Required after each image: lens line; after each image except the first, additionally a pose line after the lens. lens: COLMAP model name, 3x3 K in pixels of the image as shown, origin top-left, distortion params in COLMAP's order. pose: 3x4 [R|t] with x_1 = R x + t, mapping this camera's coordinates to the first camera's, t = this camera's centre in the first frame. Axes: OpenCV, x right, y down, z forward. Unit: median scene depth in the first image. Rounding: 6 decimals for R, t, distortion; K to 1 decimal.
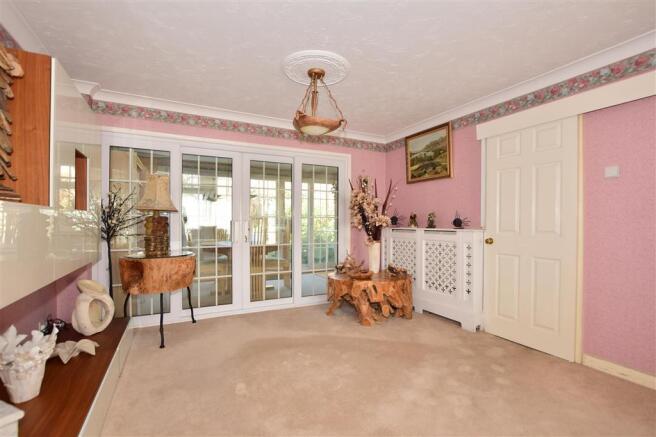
lens RADIAL K [[299.5, 0, 326.9], [0, 299.5, 222.5], [0, 0, 1]] dist [-0.001688, -0.000279]
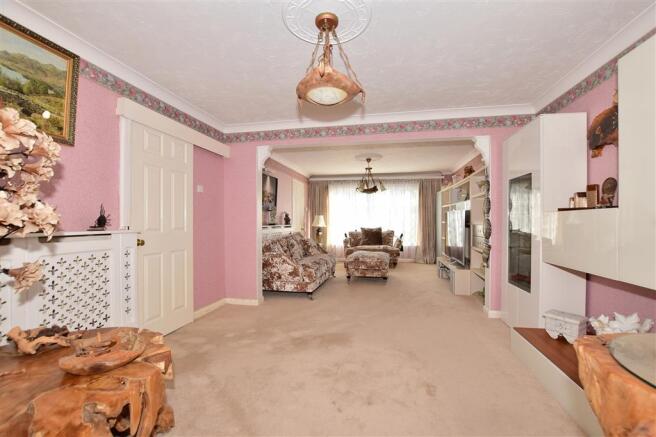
lens RADIAL K [[299.5, 0, 326.9], [0, 299.5, 222.5], [0, 0, 1]] dist [-0.001688, -0.000279]
pose [[-0.772592, -0.007543, 0.634857, -0.408679], [-0.003084, 0.999962, 0.008127, -0.004104], [-0.634895, 0.004321, -0.772587, 1.266258]]
